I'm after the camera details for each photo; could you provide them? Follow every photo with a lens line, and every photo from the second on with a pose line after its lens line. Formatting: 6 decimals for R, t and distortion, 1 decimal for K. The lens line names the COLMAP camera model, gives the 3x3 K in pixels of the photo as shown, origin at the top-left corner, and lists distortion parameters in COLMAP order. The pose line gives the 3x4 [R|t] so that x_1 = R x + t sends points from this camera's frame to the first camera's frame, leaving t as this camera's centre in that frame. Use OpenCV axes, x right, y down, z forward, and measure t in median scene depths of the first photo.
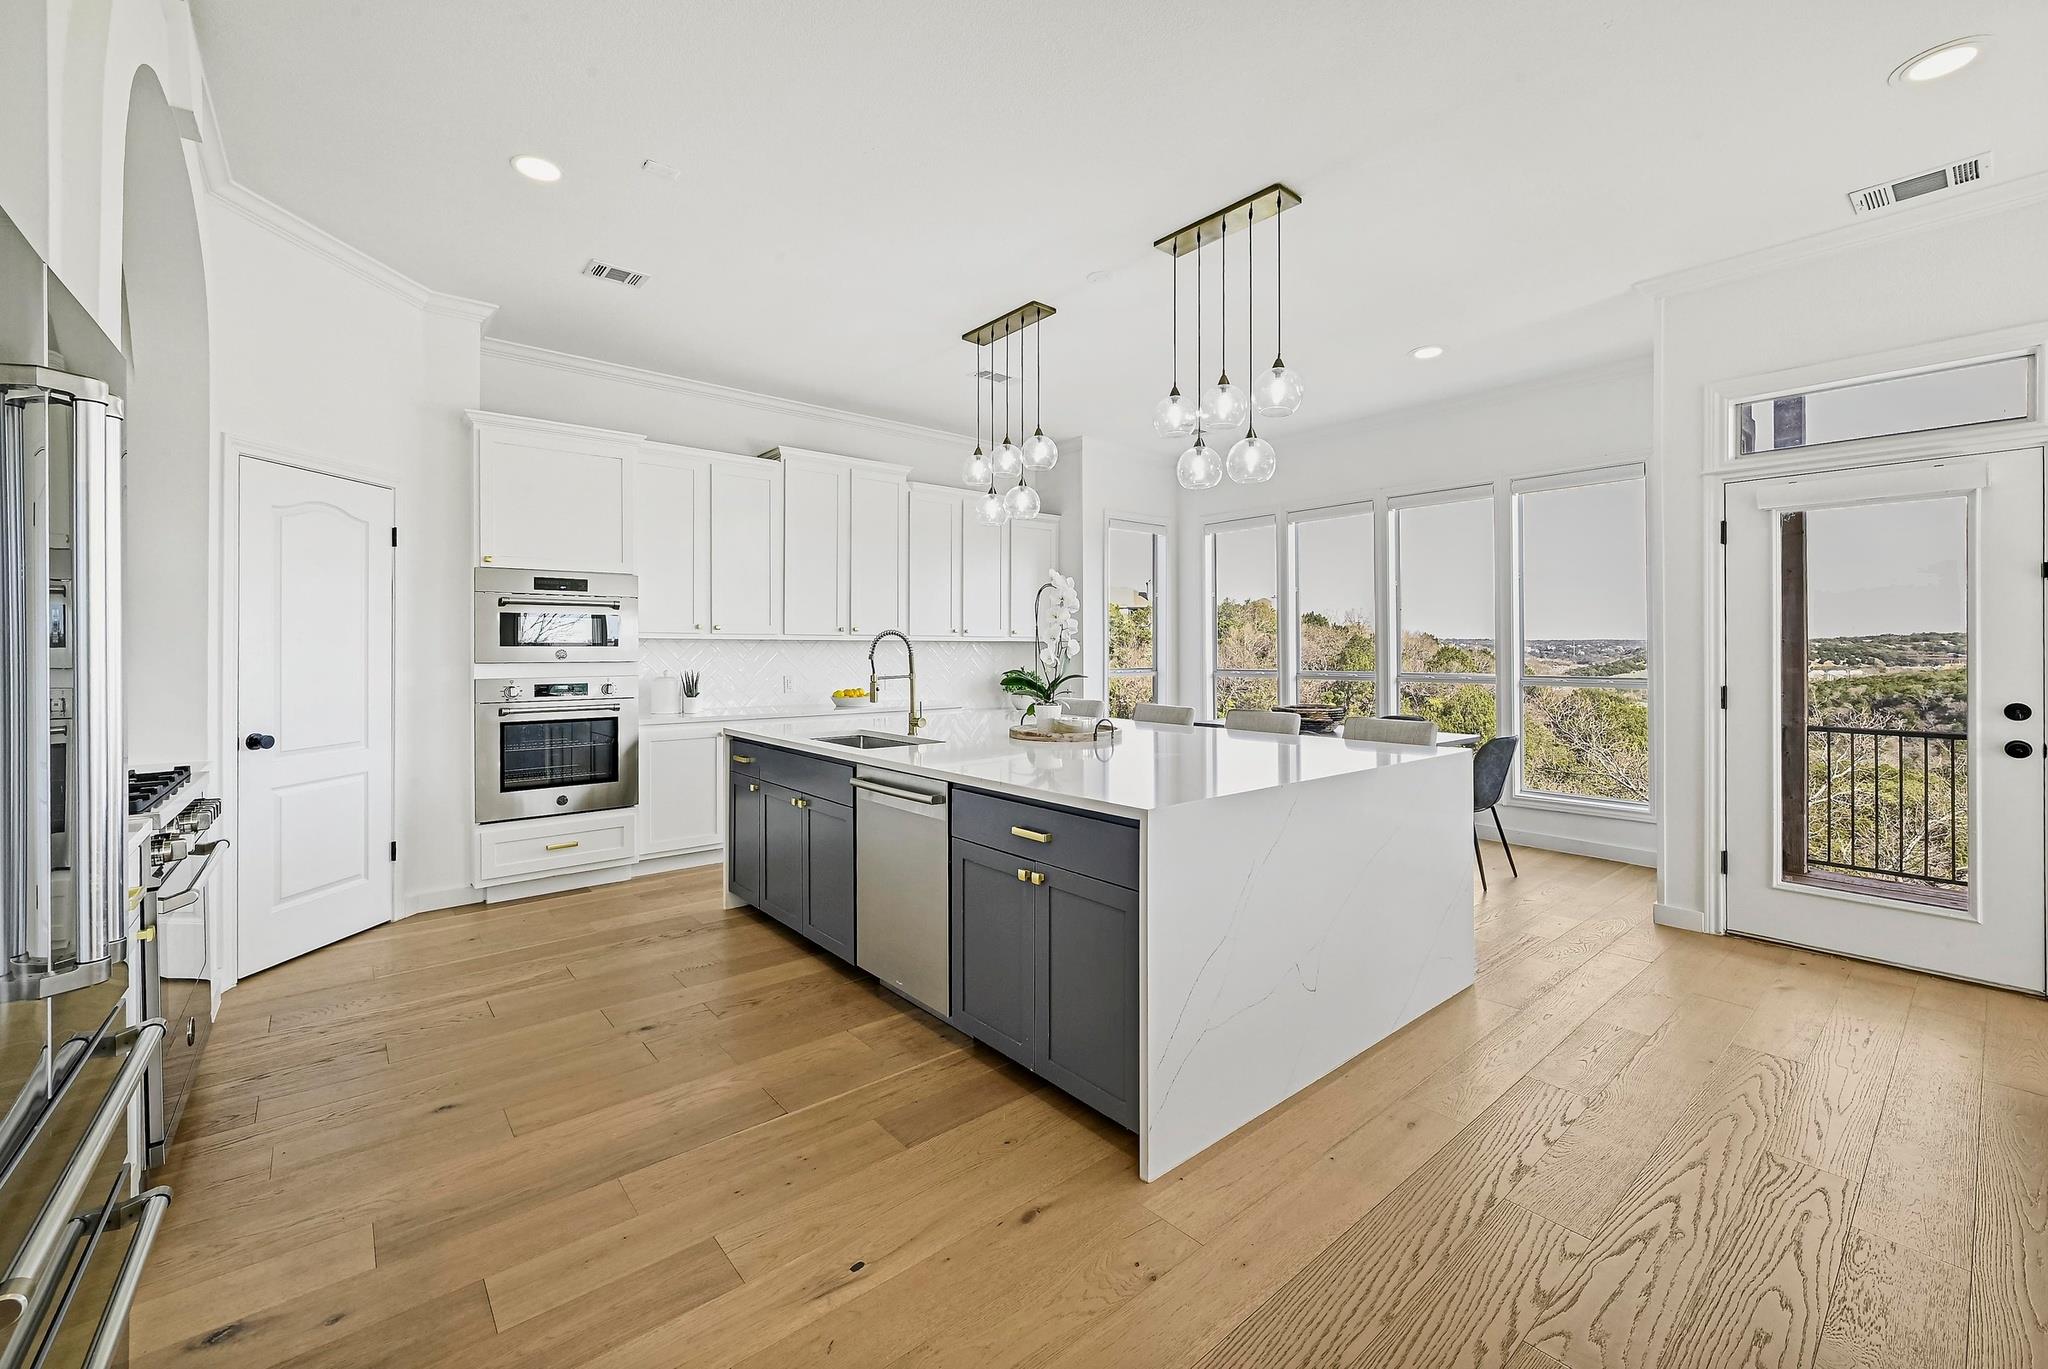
lens RADIAL K [[821.9, 0, 1024.5], [0, 821.9, 654.6], [0, 0, 1]] dist [-0.000882, -0.000276]
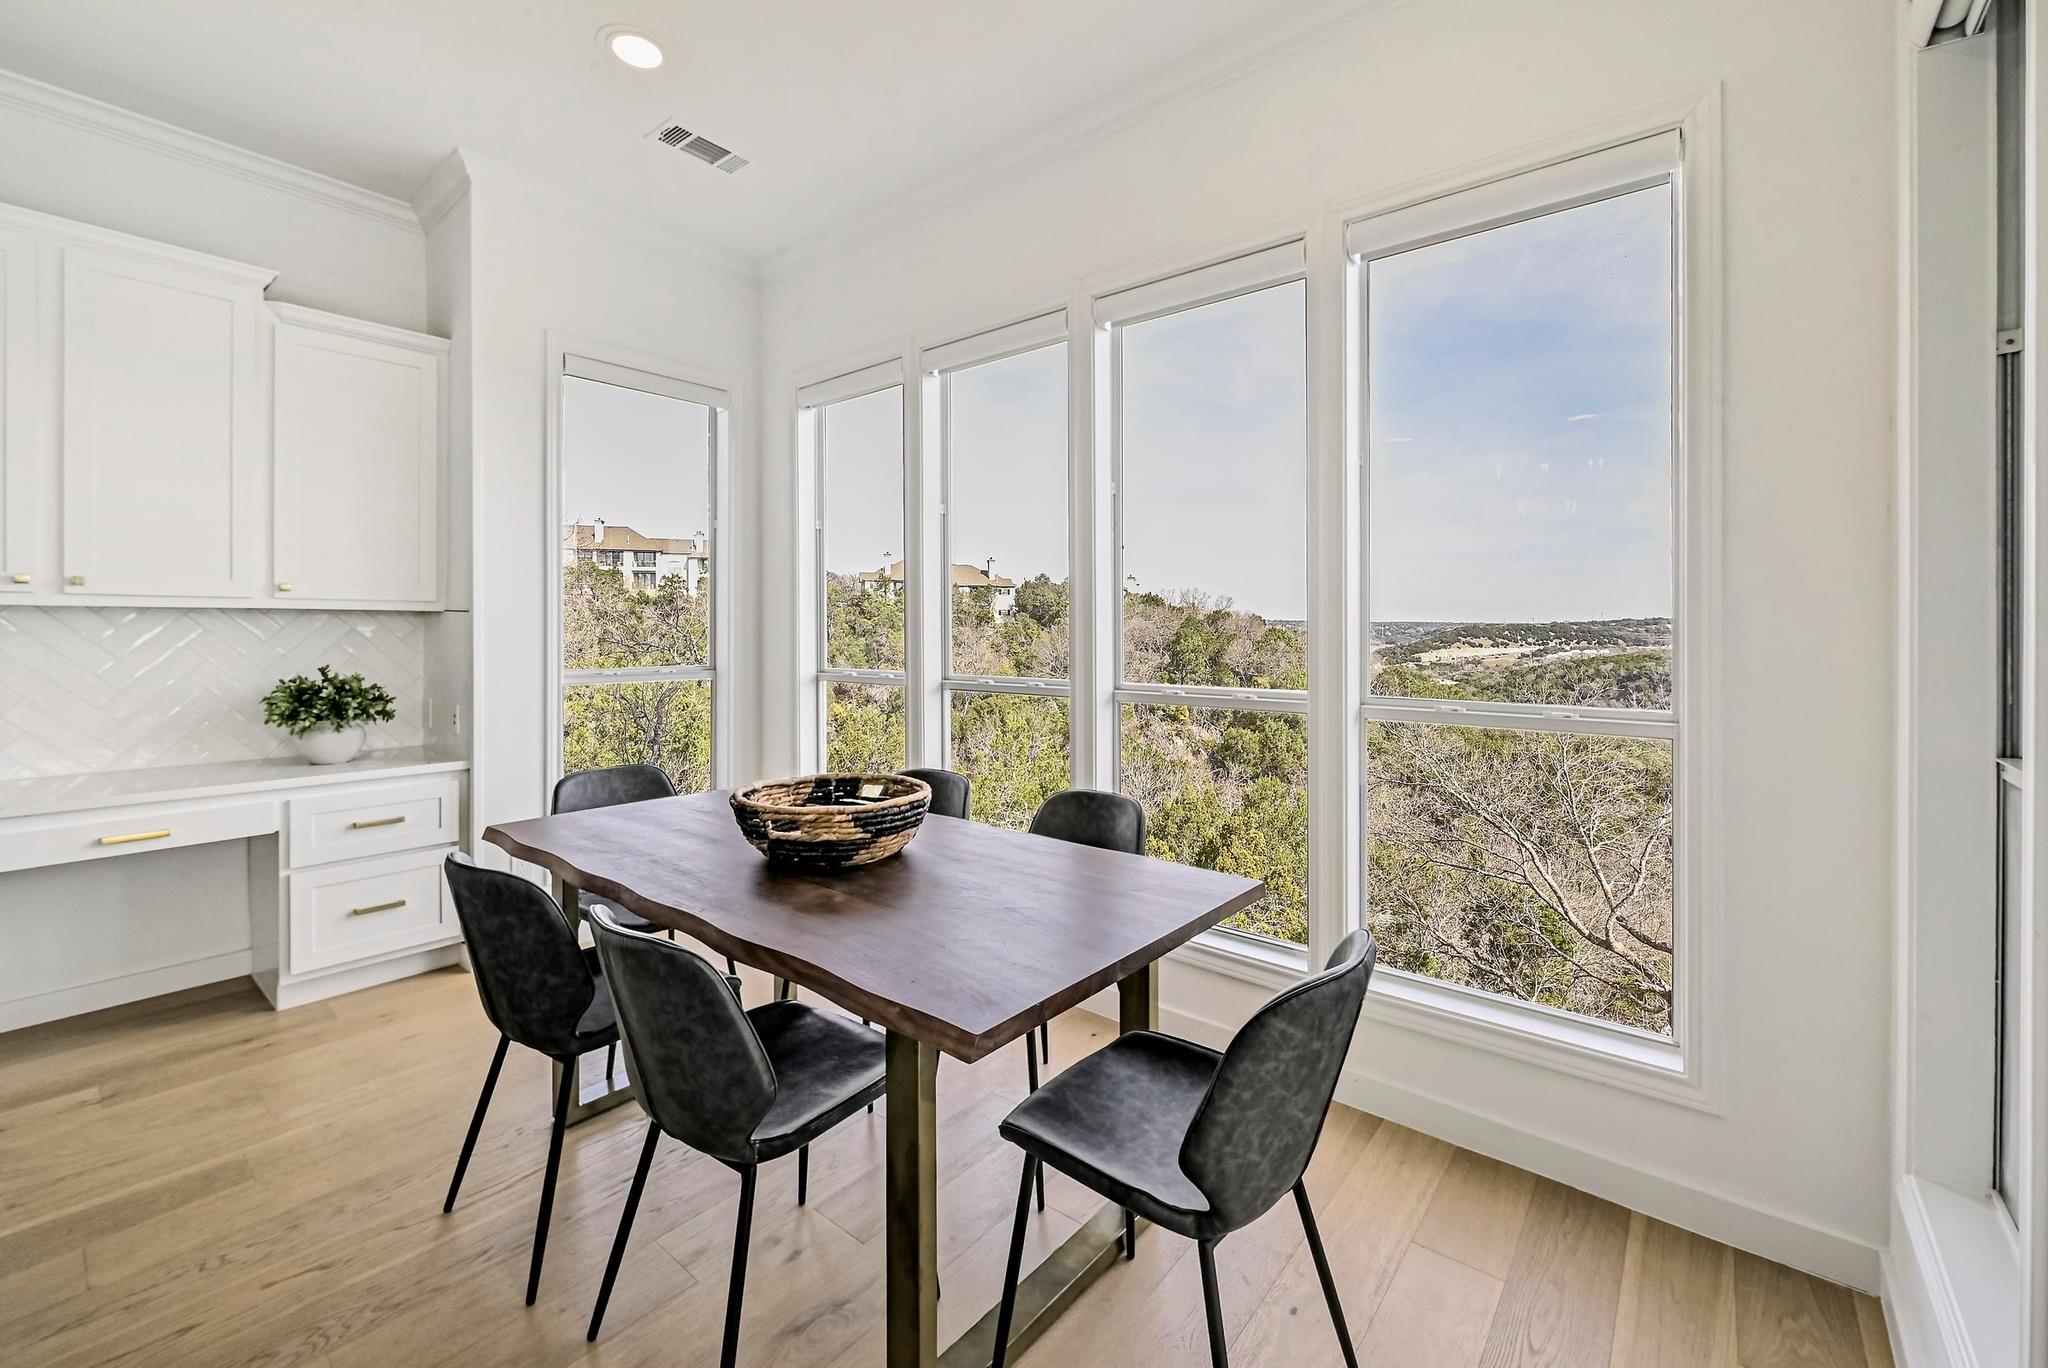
lens RADIAL K [[832.5, 0, 1026.5], [0, 832.5, 640.3], [0, 0, 1]] dist [0.001413, 0.000277]
pose [[0.982967, 0.002118, 0.183769, 0.283787], [-0.003519, 0.999967, 0.007296, -0.004167], [-0.183748, -0.007818, 0.982942, 0.487044]]
